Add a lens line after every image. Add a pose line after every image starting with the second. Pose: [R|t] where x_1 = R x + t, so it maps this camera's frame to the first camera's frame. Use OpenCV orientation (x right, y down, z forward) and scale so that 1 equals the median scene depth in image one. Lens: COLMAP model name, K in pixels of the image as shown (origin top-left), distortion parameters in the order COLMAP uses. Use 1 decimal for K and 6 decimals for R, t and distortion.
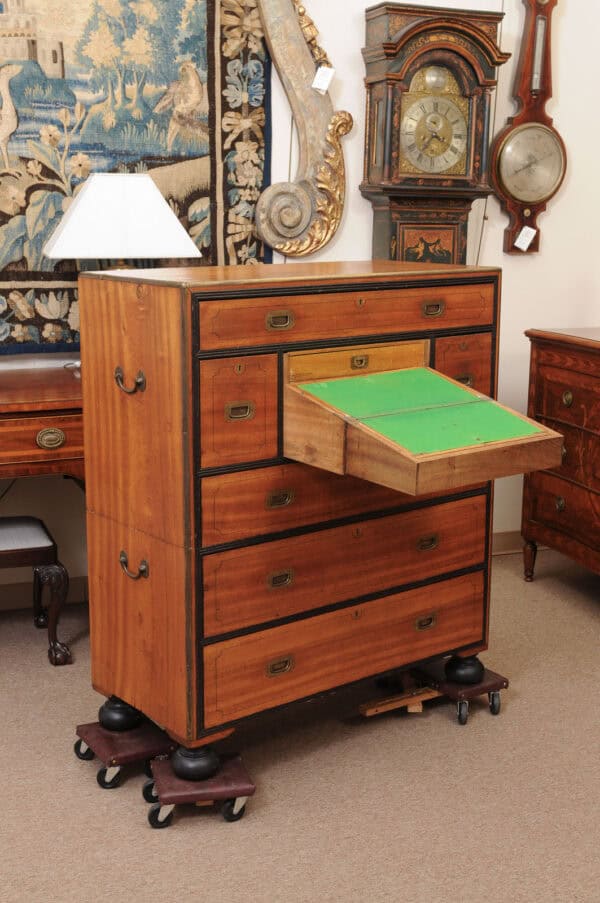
lens RADIAL K [[1196.1, 0, 300.0], [0, 1196.1, 450.3], [0, 0, 1]] dist [-0.003168, -0.001137]
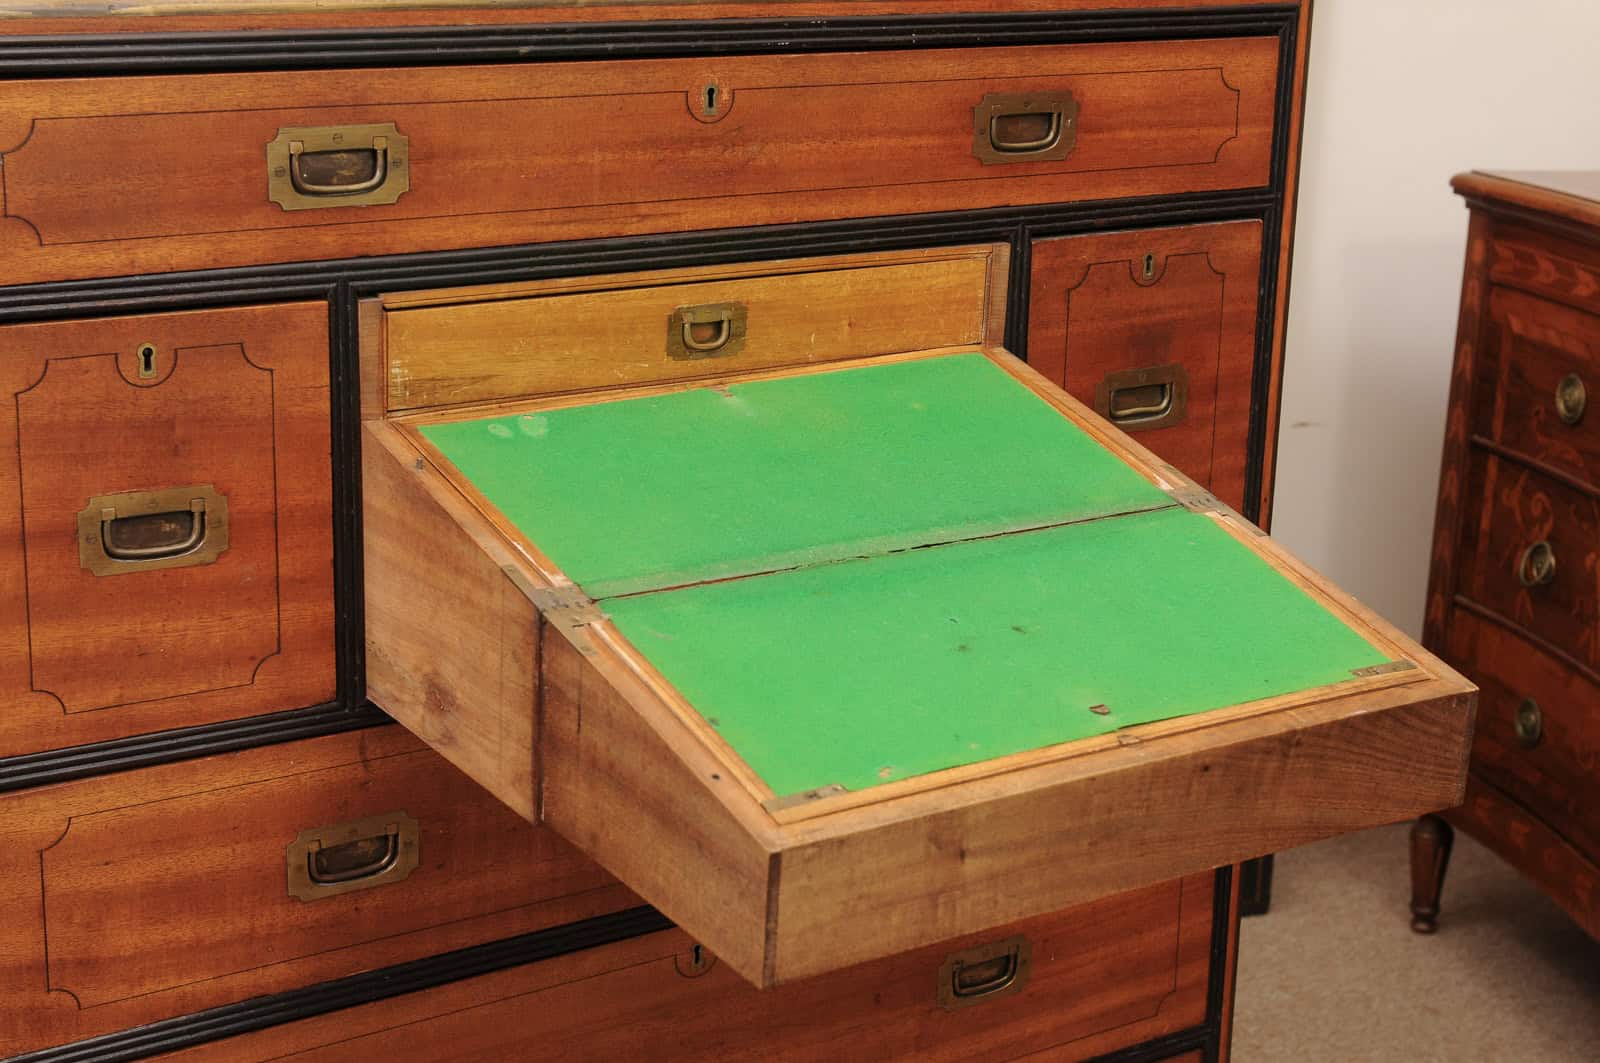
lens RADIAL K [[2621.4, 0, 798.5], [0, 2621.4, 553.0], [0, 0, 1]] dist [0.035553, 0.085758]
pose [[0.995618, 0.048214, -0.080129, 0.079471], [-0.042349, 0.996407, 0.073345, -0.046223], [0.083377, -0.069630, 0.994082, 0.293416]]
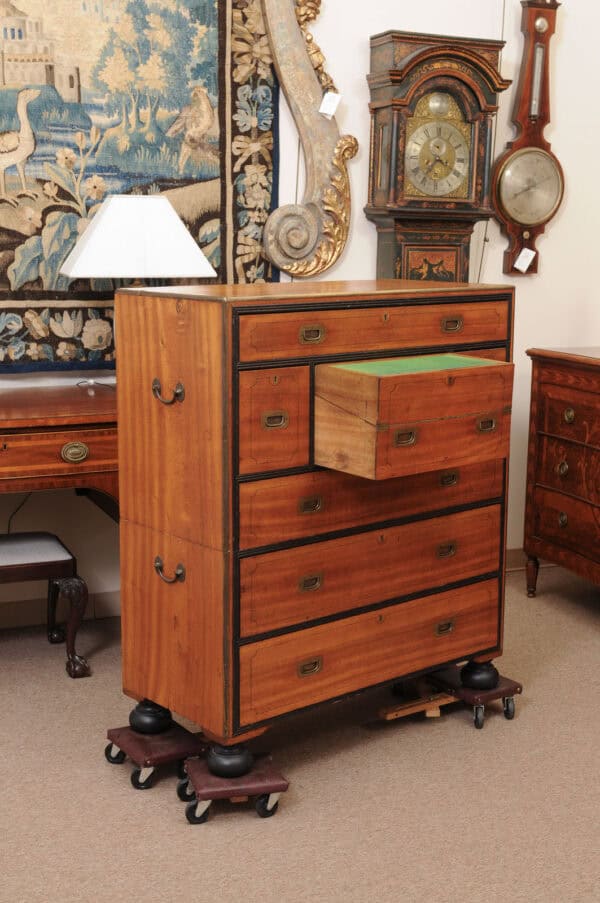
lens RADIAL K [[1245.4, 0, 302.9], [0, 1245.4, 450.8], [0, 0, 1]] dist [0.001249, 0.017633]
pose [[0.999548, -0.003230, 0.029897, -0.036702], [0.004036, 0.999629, -0.026926, 0.014808], [-0.029799, 0.027034, 0.999190, -0.057210]]
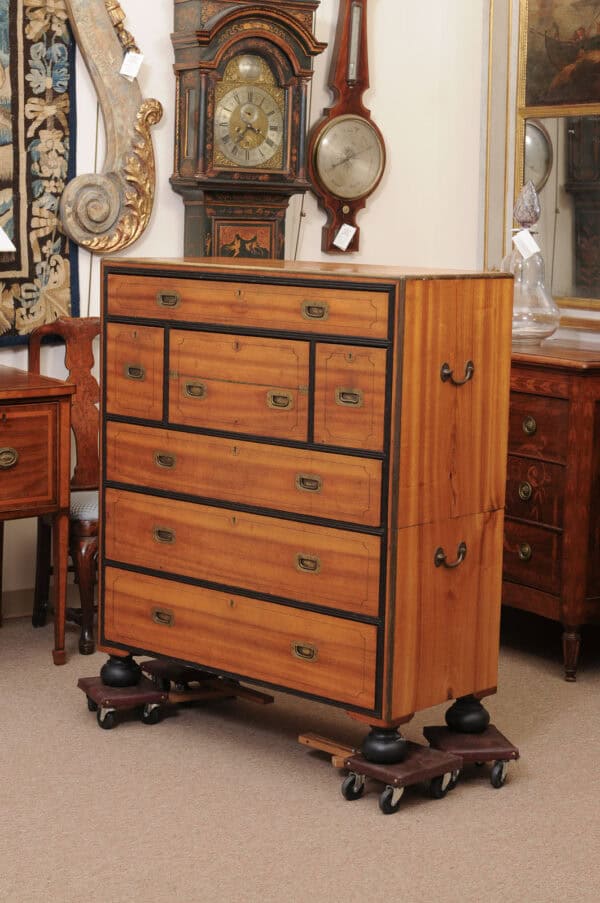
lens RADIAL K [[1684.6, 0, 300.7], [0, 1684.6, 451.7], [0, 0, 1]] dist [0.065782, 0.156471]
pose [[0.985382, -0.013792, 0.169797, -0.079902], [0.023086, 0.998334, -0.052882, 0.066340], [-0.168785, 0.056029, 0.984059, -0.315283]]
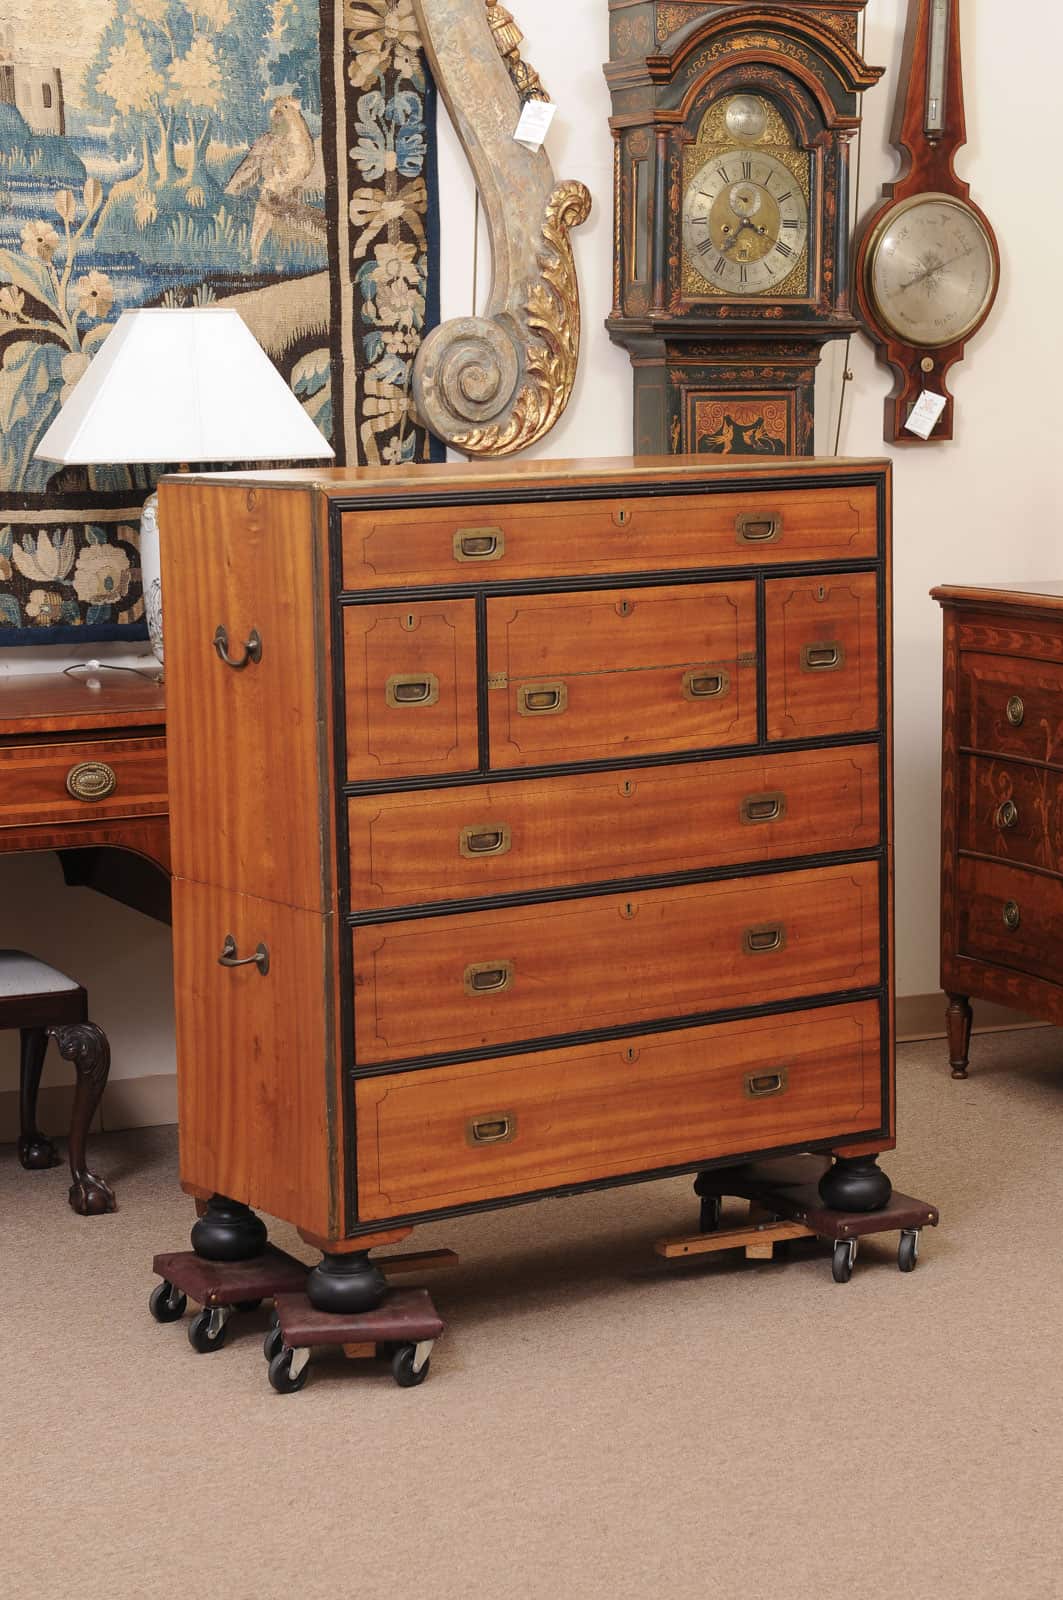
lens RADIAL K [[3244.9, 0, 534.9], [0, 3244.9, 800.3], [0, 0, 1]] dist [0.084902, 0.127376]
pose [[0.998114, -0.029086, 0.054053, -0.067711], [0.032746, 0.997140, -0.068109, 0.088420], [-0.051917, 0.069751, 0.996213, -0.422460]]
